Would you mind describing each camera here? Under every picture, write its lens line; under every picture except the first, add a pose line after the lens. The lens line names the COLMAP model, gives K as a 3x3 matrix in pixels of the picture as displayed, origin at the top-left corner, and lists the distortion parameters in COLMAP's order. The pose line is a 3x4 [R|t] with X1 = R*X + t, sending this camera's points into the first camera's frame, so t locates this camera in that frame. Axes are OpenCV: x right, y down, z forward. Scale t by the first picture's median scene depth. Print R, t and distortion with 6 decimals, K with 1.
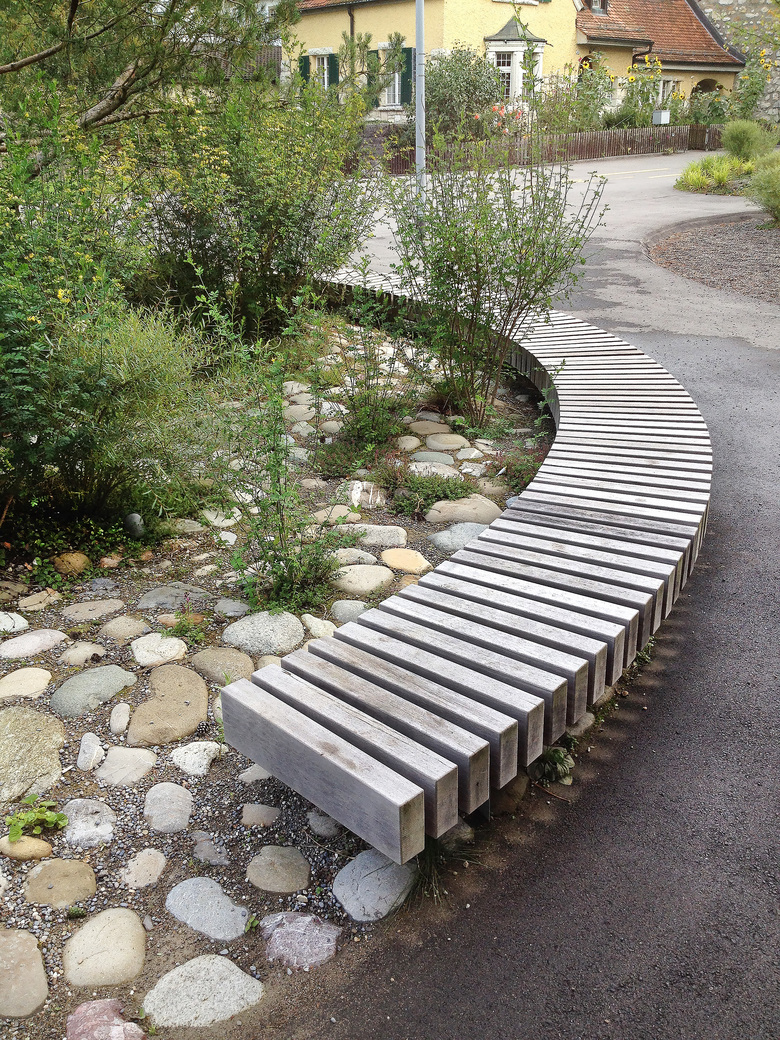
lens RADIAL K [[1055.8, 0, 395.0], [0, 1055.8, 524.5], [0, 0, 1]] dist [0.021344, 0.000000]
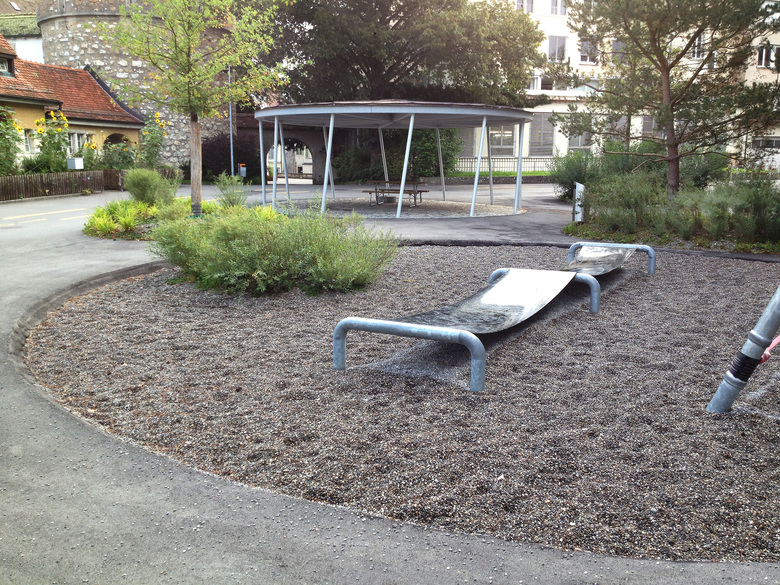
lens RADIAL K [[791.9, 0, 391.8], [0, 791.9, 290.4], [0, 0, 1]] dist [0.021344, 0.000000]
pose [[0.835846, -0.084188, 0.542470, 0.062674], [0.193023, 0.970142, -0.146853, -0.064380], [-0.513910, 0.227456, 0.827140, 0.159296]]
